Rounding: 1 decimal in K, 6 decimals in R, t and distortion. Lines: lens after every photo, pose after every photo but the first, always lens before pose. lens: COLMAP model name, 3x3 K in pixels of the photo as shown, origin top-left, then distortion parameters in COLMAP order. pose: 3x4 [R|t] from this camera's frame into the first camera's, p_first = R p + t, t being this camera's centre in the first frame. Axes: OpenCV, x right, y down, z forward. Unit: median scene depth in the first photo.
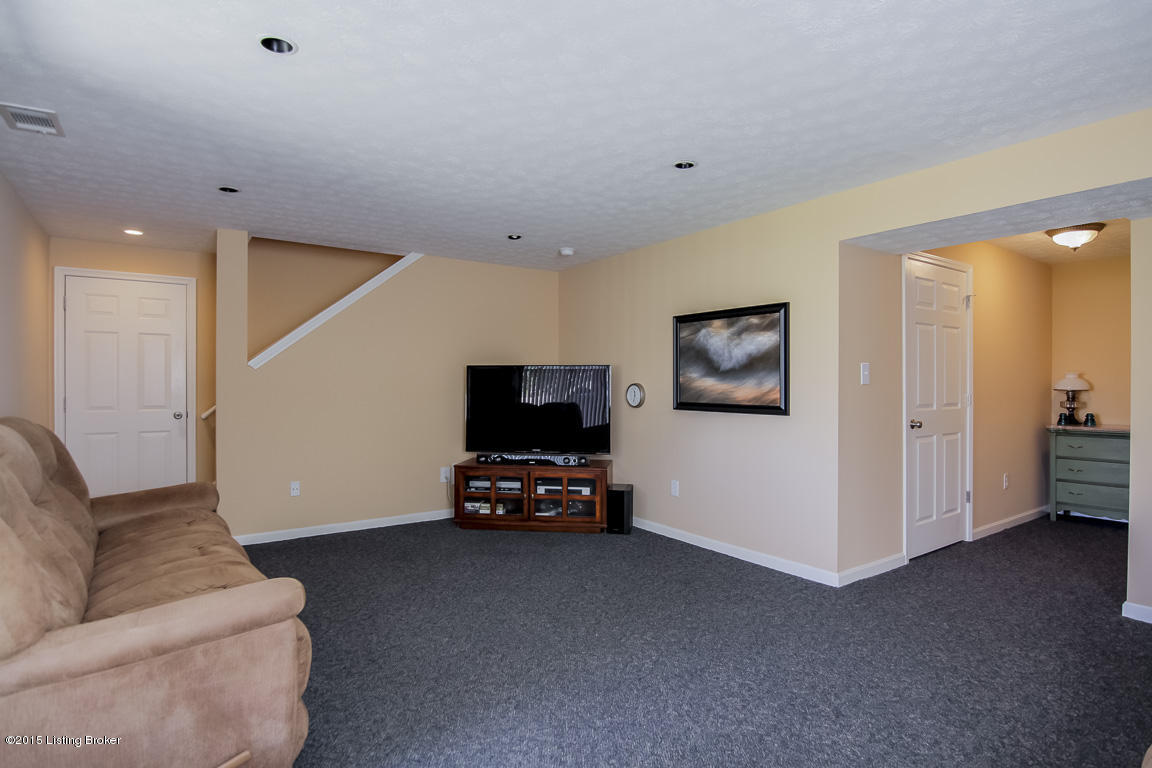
lens RADIAL K [[592.8, 0, 576.0], [0, 592.8, 384.0], [0, 0, 1]] dist [-0.018836, -0.000867]
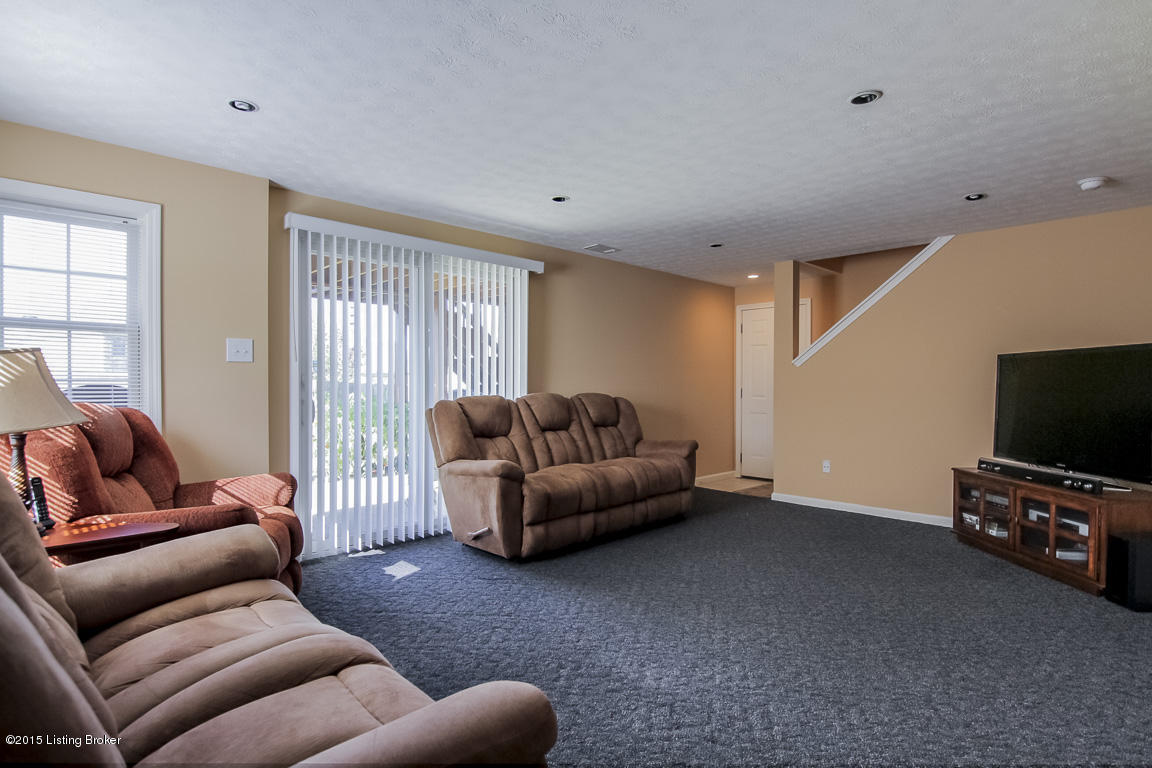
lens RADIAL K [[592.8, 0, 576.0], [0, 592.8, 384.0], [0, 0, 1]] dist [-0.018836, -0.000867]
pose [[0.143187, -0.003093, -0.989691, 0.601700], [-0.004427, 0.999983, -0.003766, 0.017703], [0.989686, 0.004921, 0.143171, 0.321756]]
